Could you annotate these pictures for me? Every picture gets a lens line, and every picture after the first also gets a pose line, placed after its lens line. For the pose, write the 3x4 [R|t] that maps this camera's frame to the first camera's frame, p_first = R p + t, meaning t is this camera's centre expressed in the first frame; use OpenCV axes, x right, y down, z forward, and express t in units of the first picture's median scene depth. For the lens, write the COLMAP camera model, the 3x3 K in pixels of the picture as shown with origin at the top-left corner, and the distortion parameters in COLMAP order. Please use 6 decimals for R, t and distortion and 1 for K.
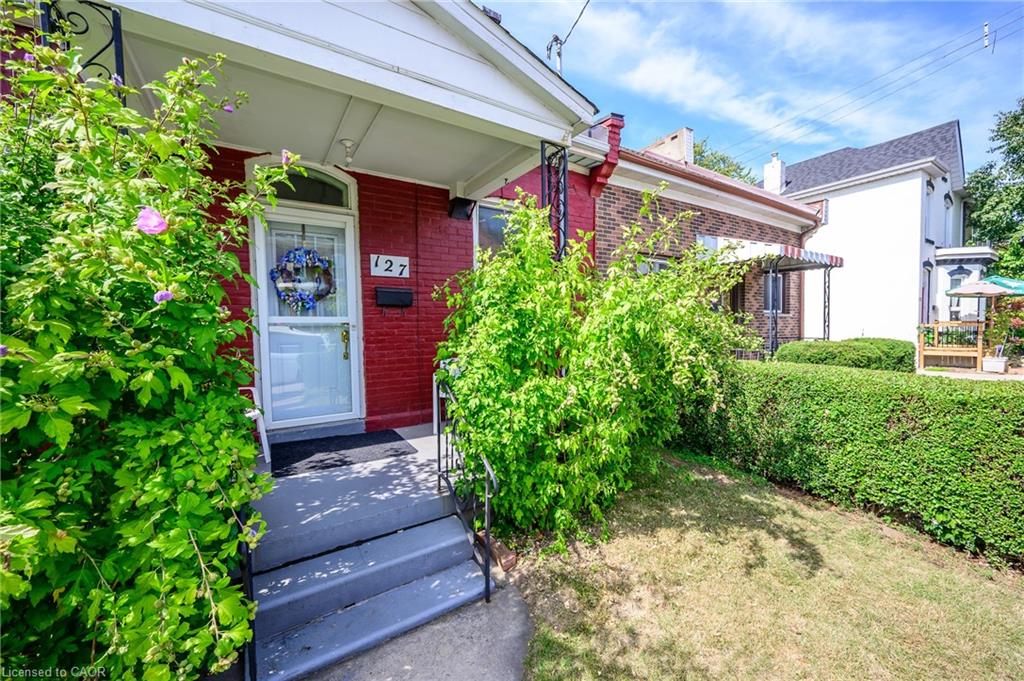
lens RADIAL K [[406.7, 0, 515.9], [0, 406.7, 342.7], [0, 0, 1]] dist [-0.001438, -0.000237]
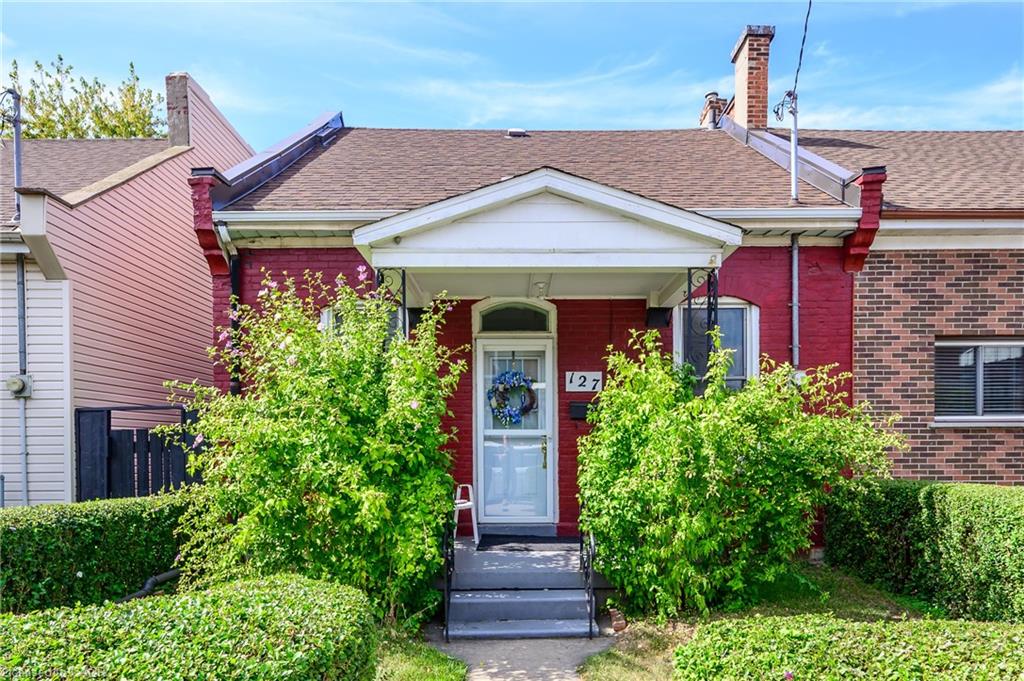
lens RADIAL K [[674.1, 0, 505.7], [0, 674.1, 450.2], [0, 0, 1]] dist [0.005769, -0.004180]
pose [[0.832044, 0.015656, -0.554488, 0.563127], [-0.030705, 0.999369, -0.017857, 0.030764], [0.553859, 0.031883, 0.832000, -0.639198]]
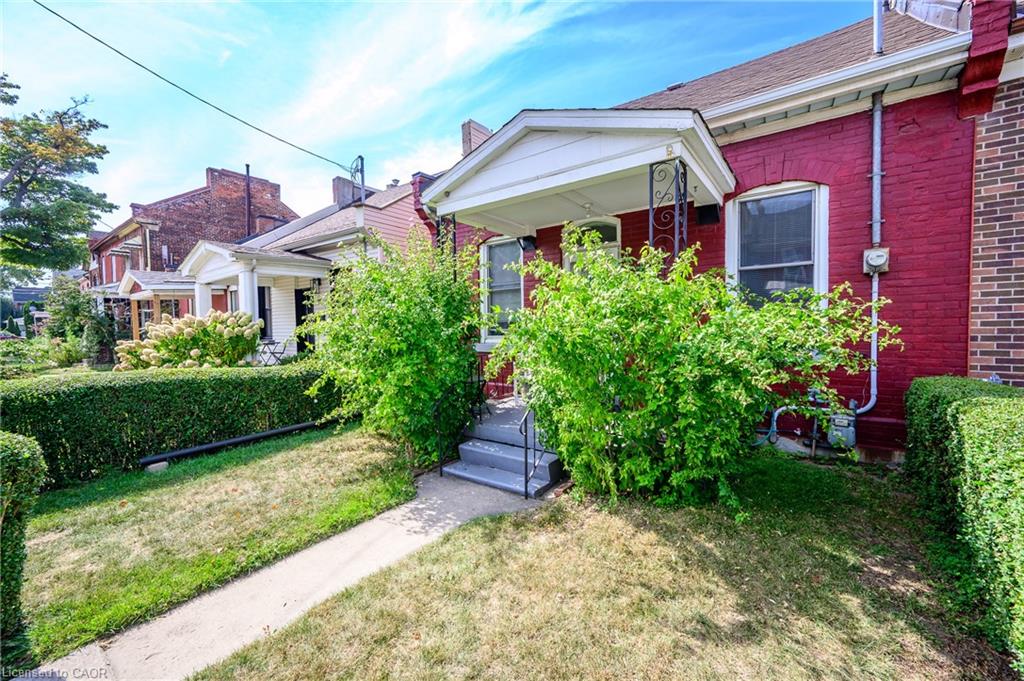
lens RADIAL K [[406.7, 0, 512.8], [0, 406.7, 339.8], [0, 0, 1]] dist [-0.001438, -0.000237]
pose [[0.331907, 0.039657, -0.942478, 0.860587], [-0.032660, 0.999000, 0.030533, -0.031228], [0.942747, 0.020647, 0.332870, 0.236452]]
